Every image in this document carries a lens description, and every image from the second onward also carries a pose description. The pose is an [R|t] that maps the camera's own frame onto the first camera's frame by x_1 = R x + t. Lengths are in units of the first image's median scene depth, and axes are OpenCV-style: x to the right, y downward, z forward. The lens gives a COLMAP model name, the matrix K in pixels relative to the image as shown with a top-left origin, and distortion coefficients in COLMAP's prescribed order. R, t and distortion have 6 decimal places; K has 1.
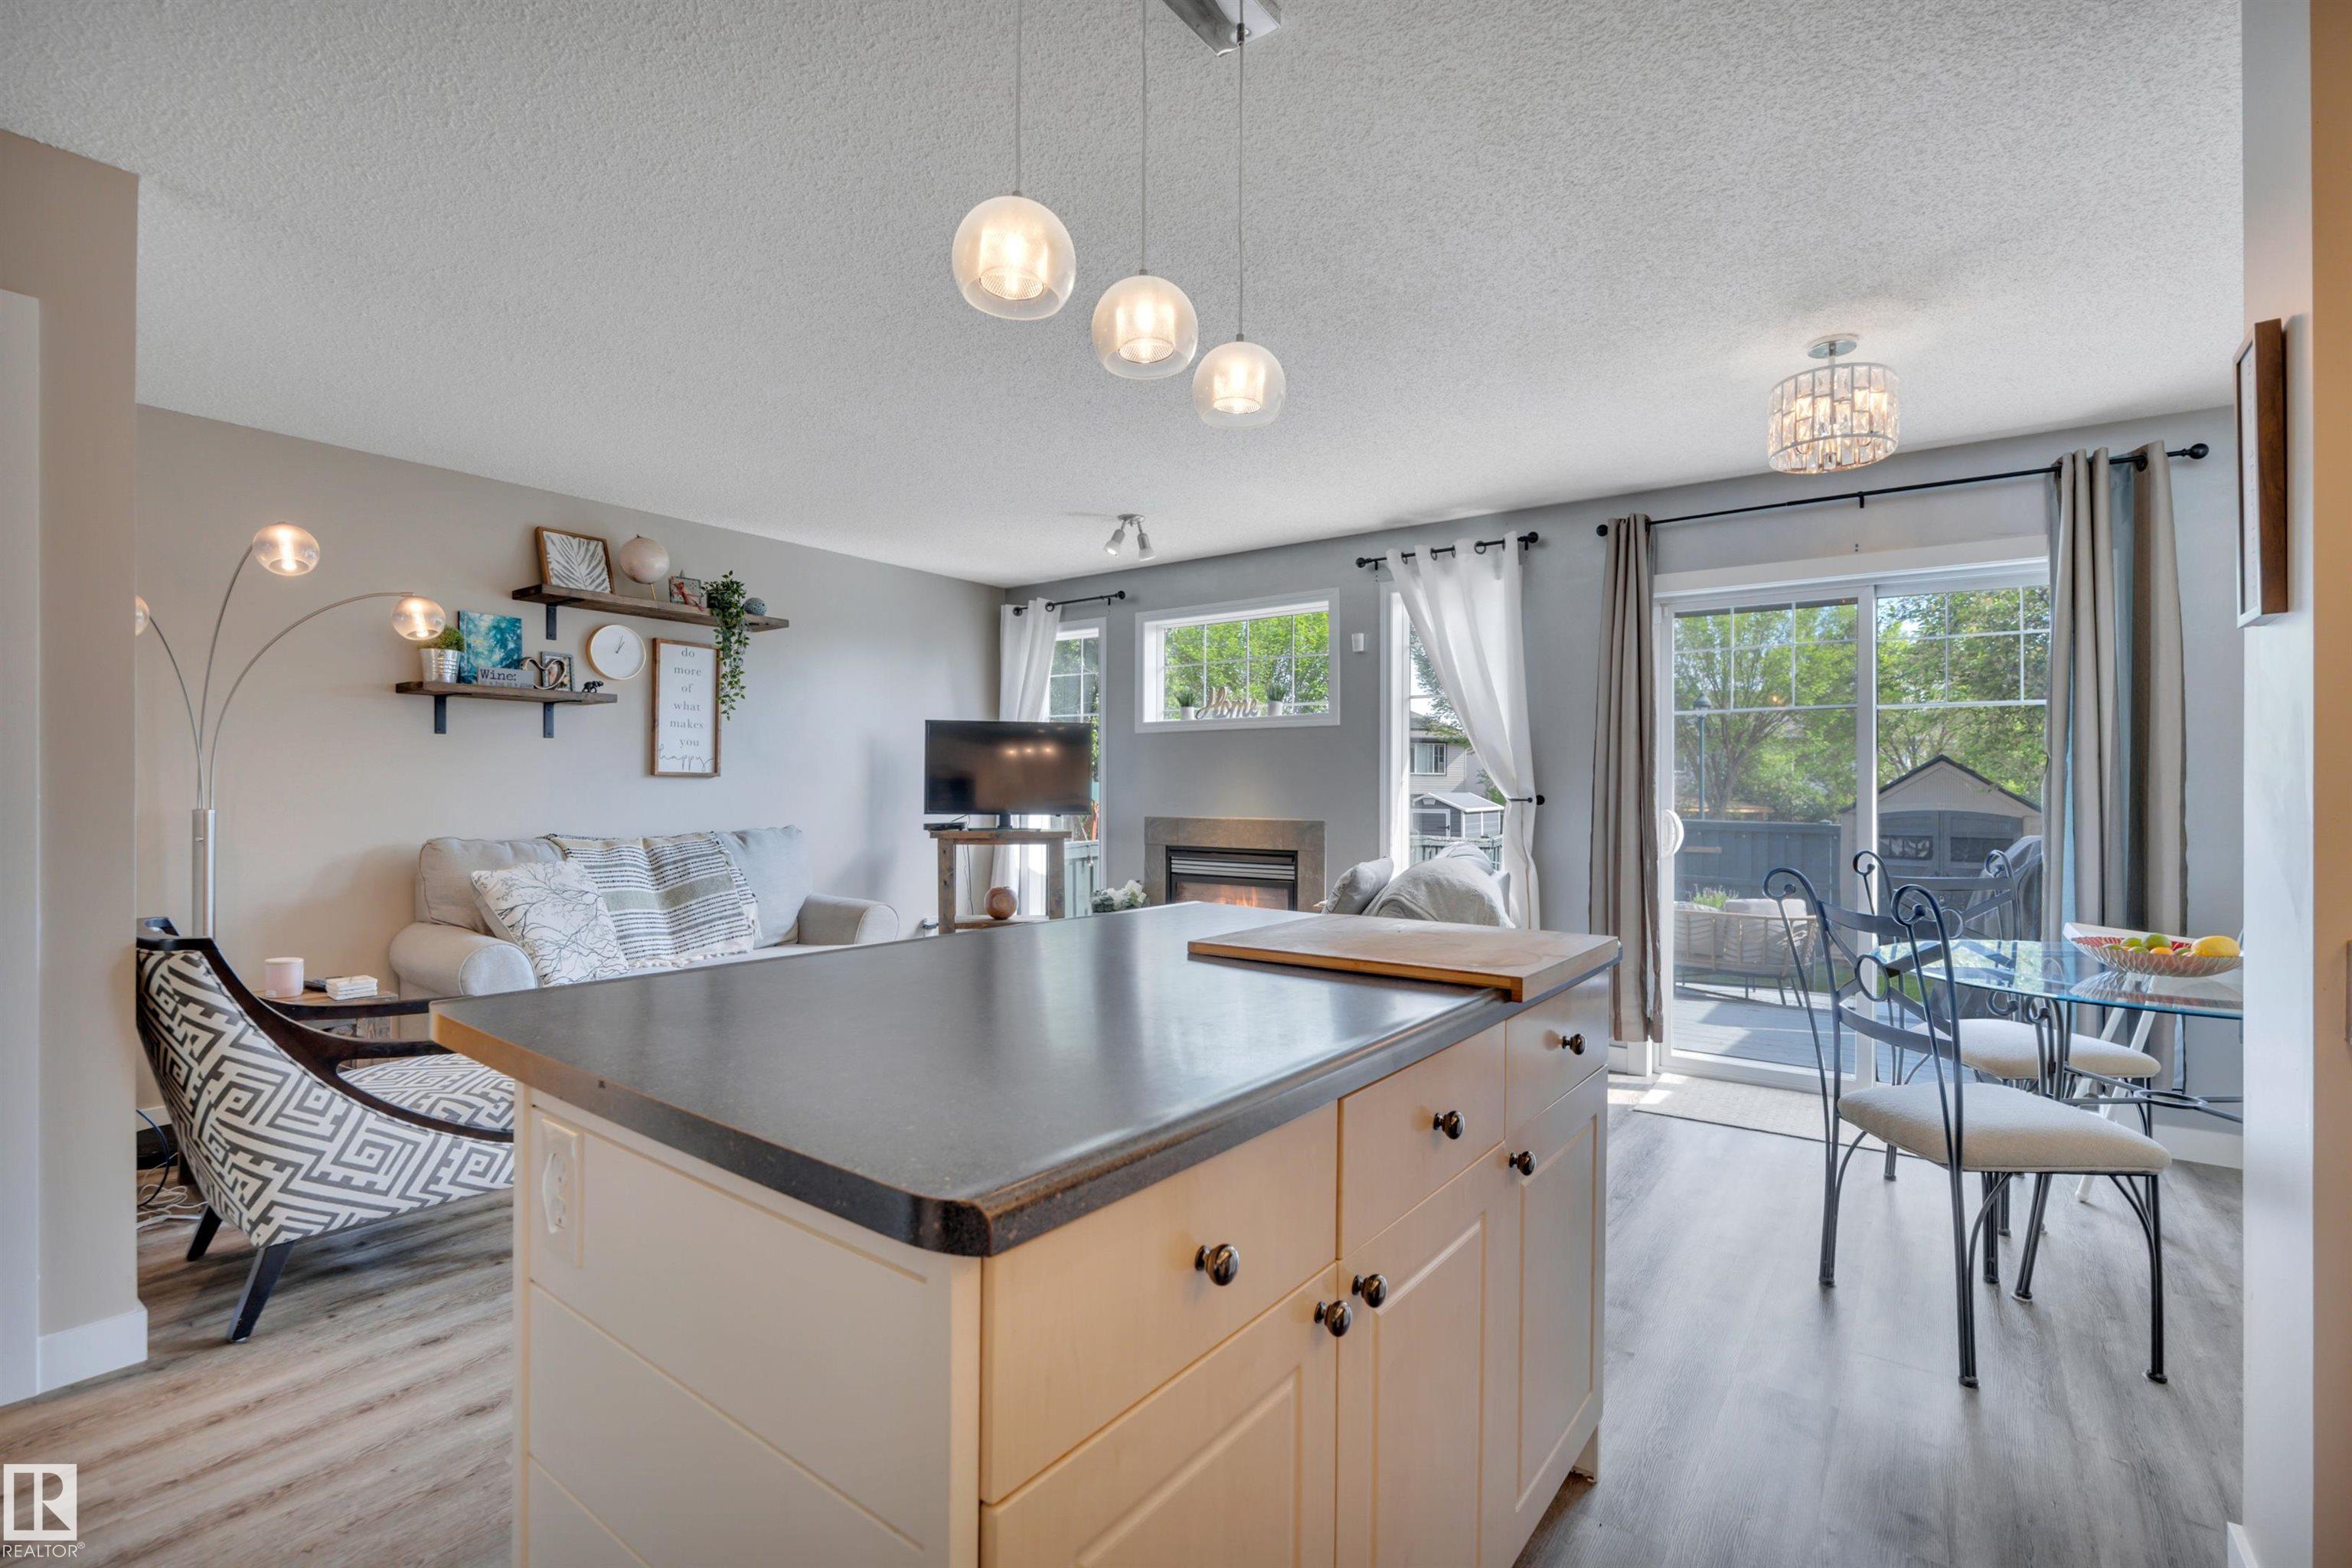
lens RADIAL K [[1066.4, 0, 1170.8], [0, 1066.4, 782.4], [0, 0, 1]] dist [-0.011805, 0.000220]
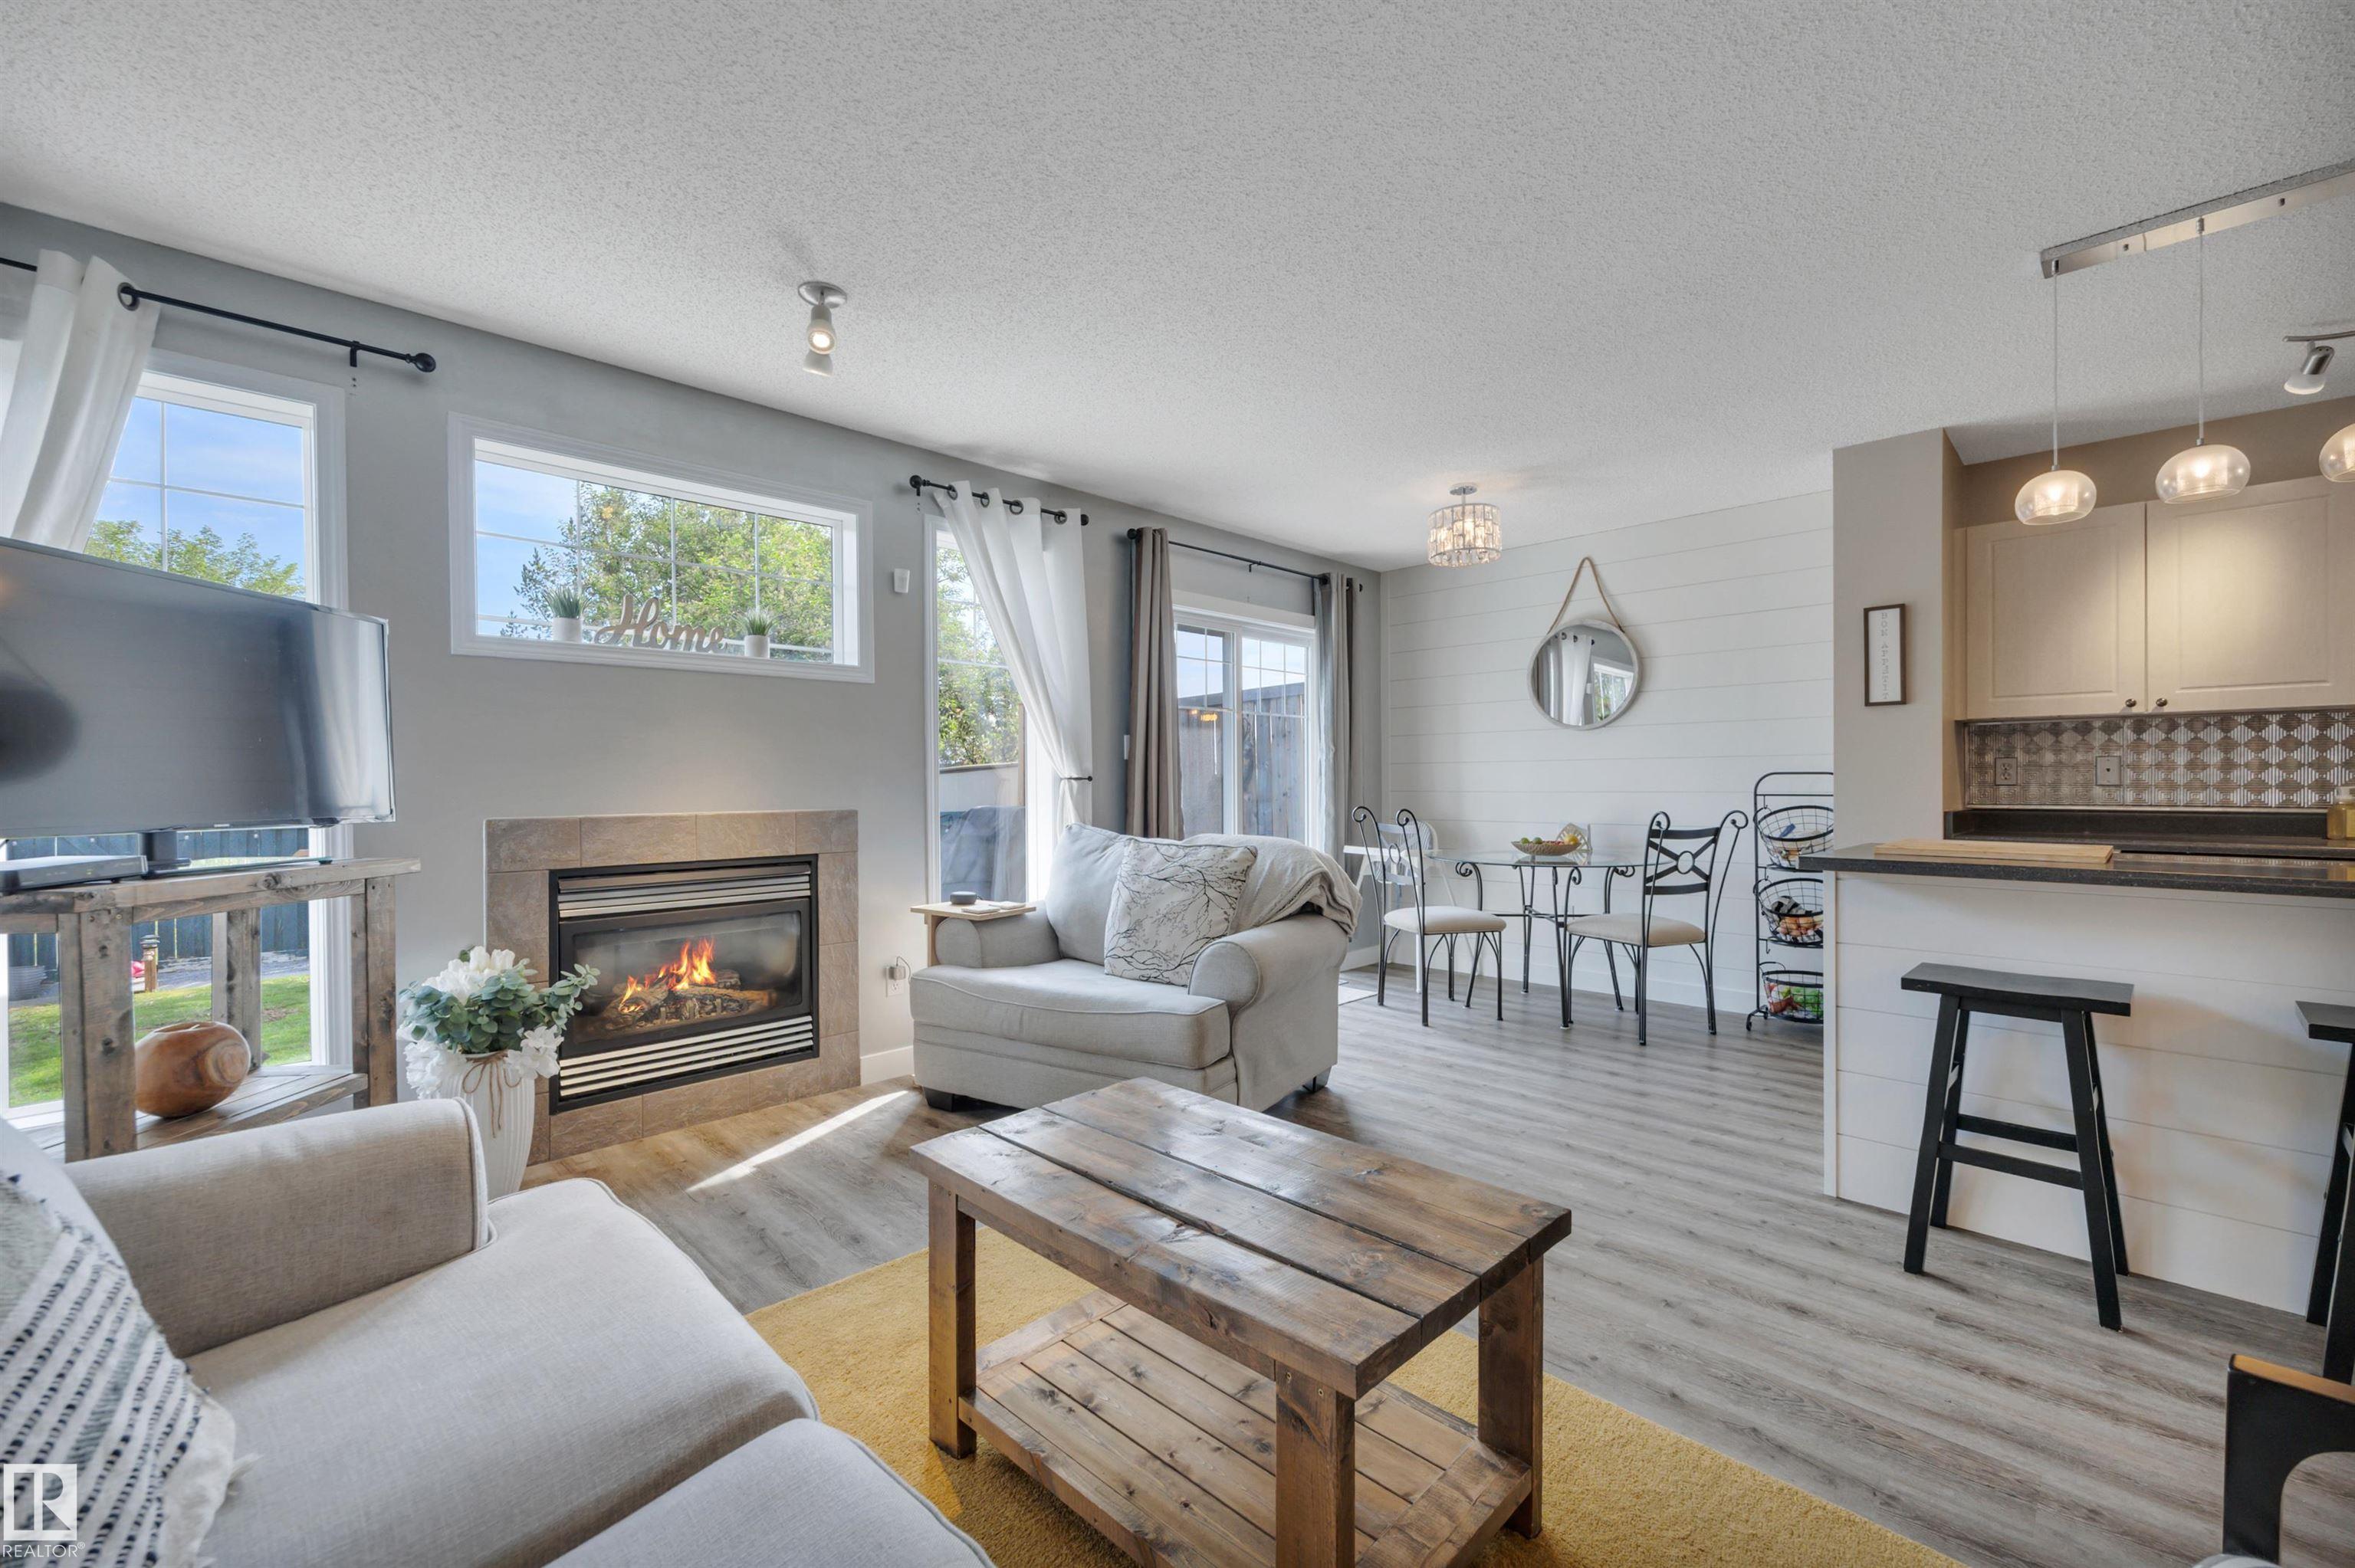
lens RADIAL K [[964.1, 0, 1181.2], [0, 964.1, 790.7], [0, 0, 1]] dist [-0.001446, -0.000065]
pose [[0.126312, -0.015801, 0.991865, -0.557042], [0.003113, 0.999875, 0.015533, 0.014630], [-0.991986, 0.001125, 0.126345, 0.774125]]
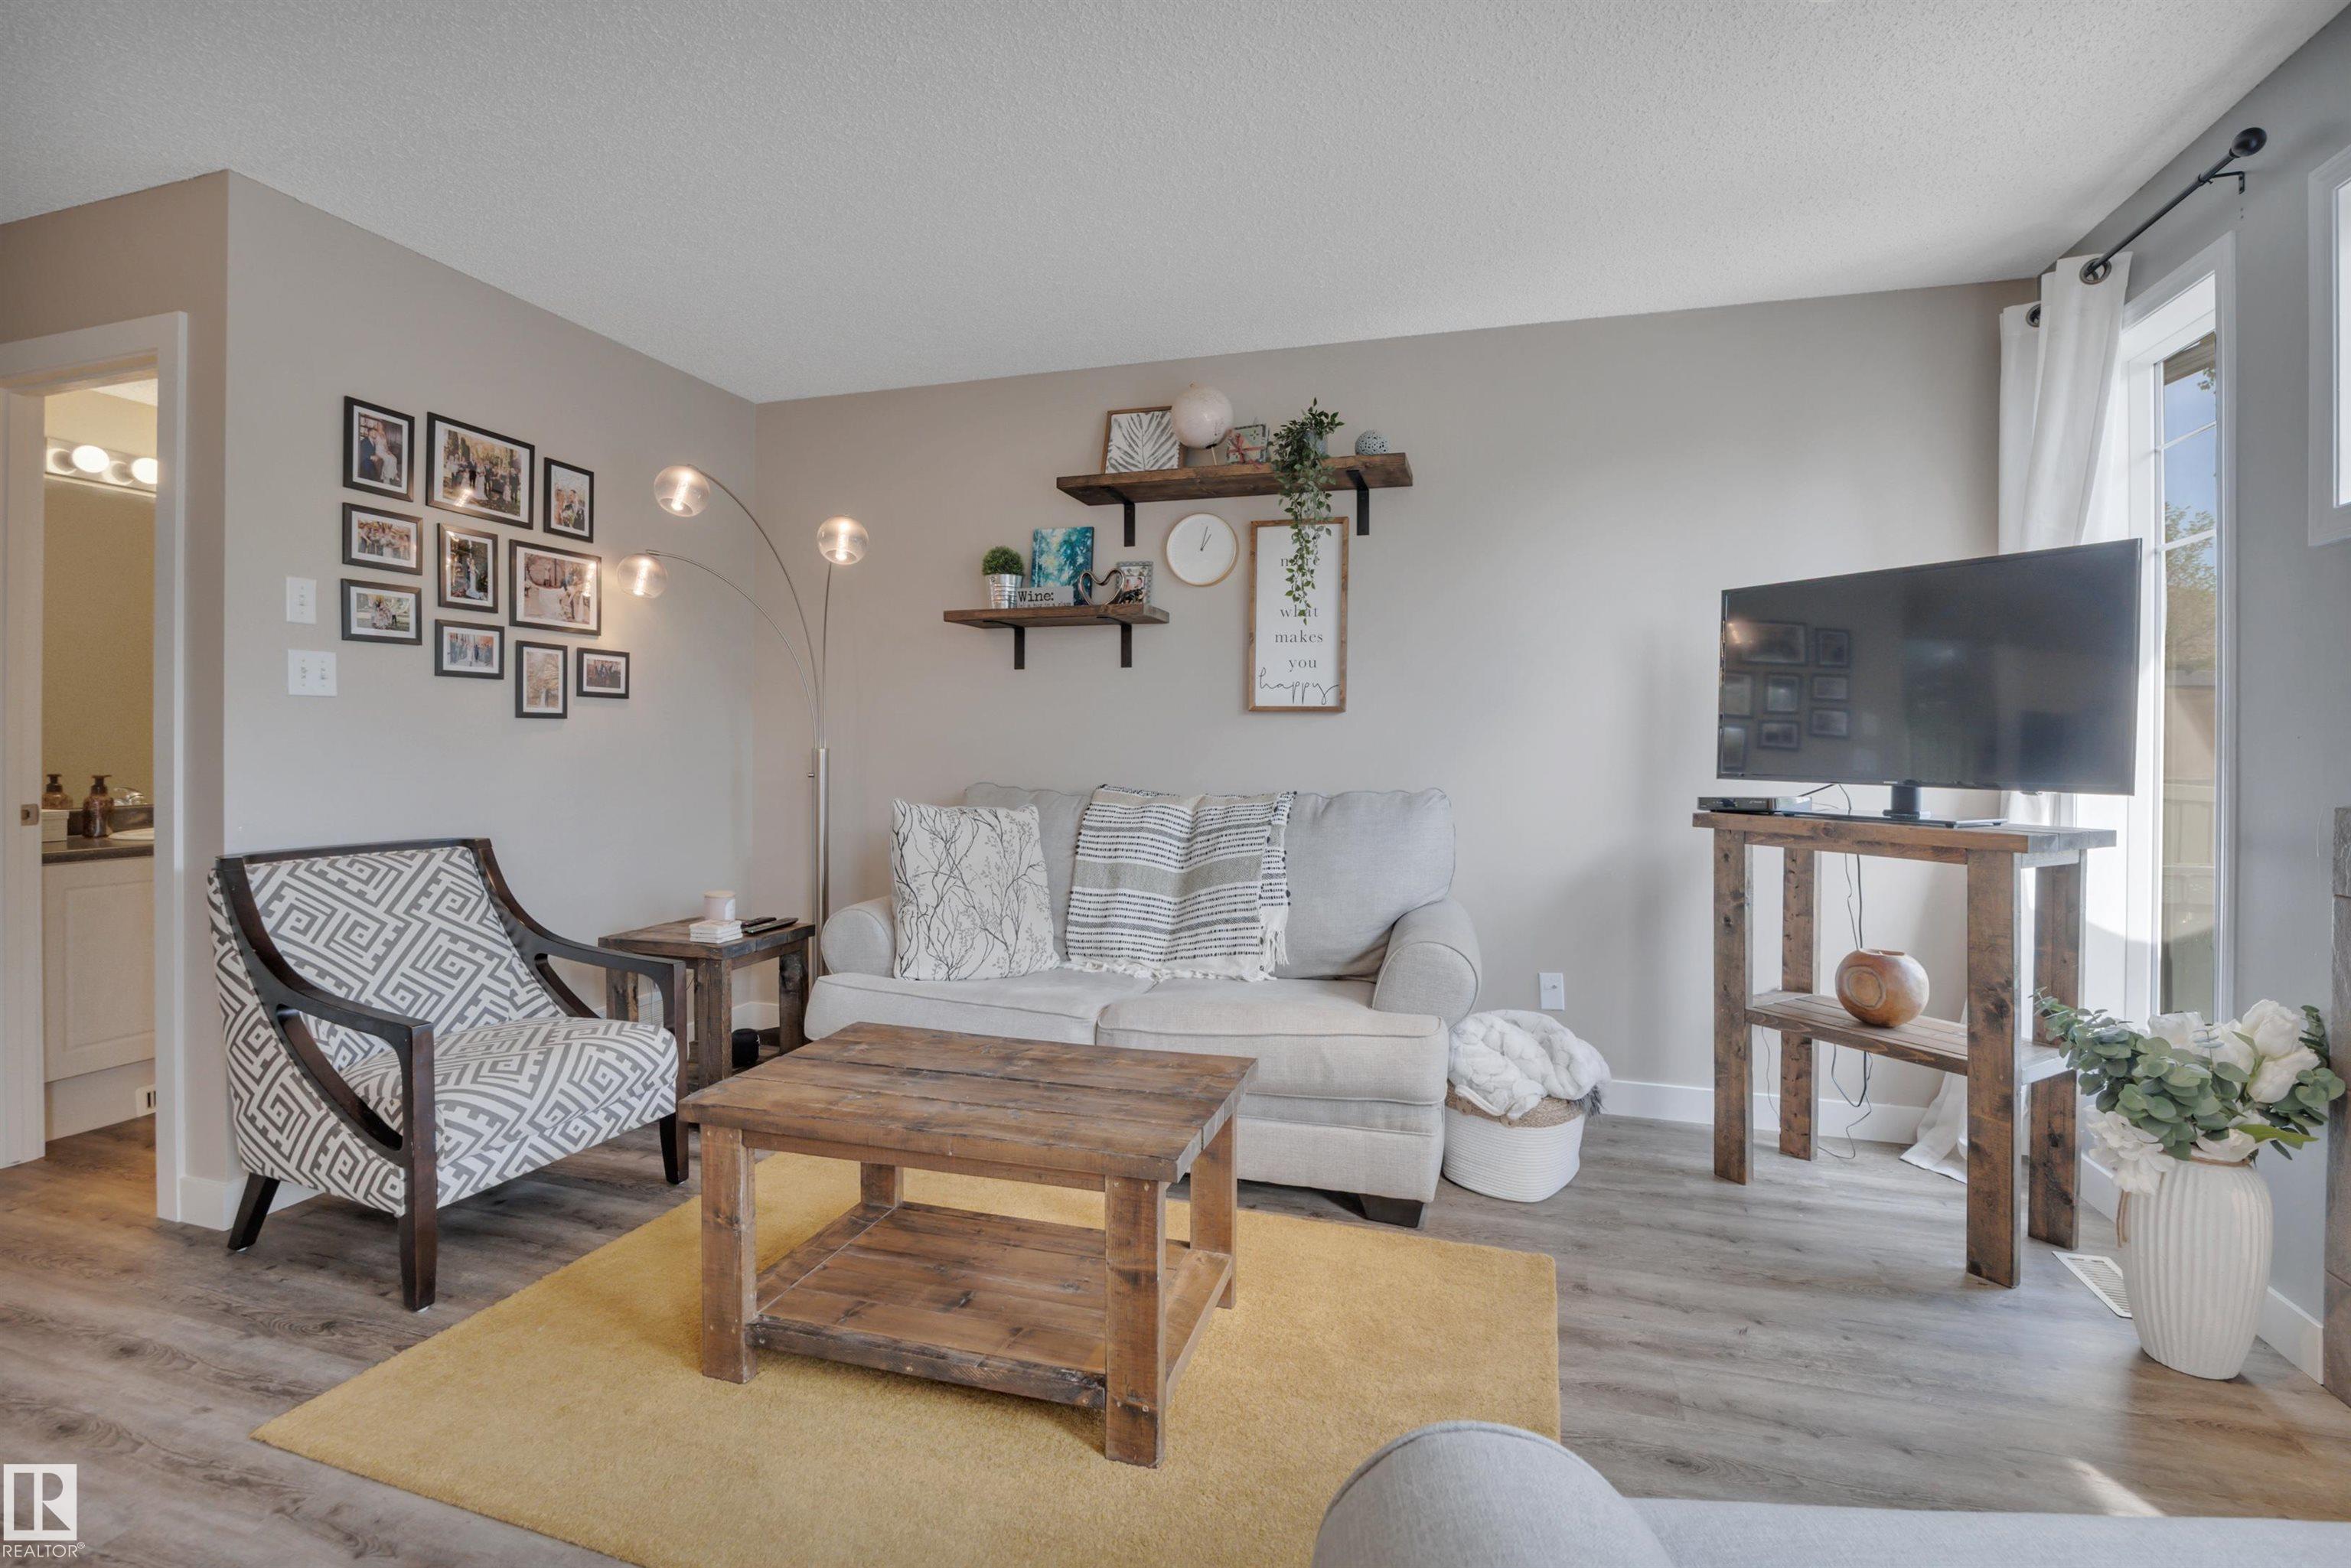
lens RADIAL K [[1065.9, 0, 1171.0], [0, 1065.9, 744.5], [0, 0, 1]] dist [-0.011805, 0.000220]
pose [[0.332989, 0.001929, -0.942929, 0.190827], [0.000661, 0.999997, 0.002279, 0.015127], [0.942931, -0.001382, 0.332986, 0.733440]]
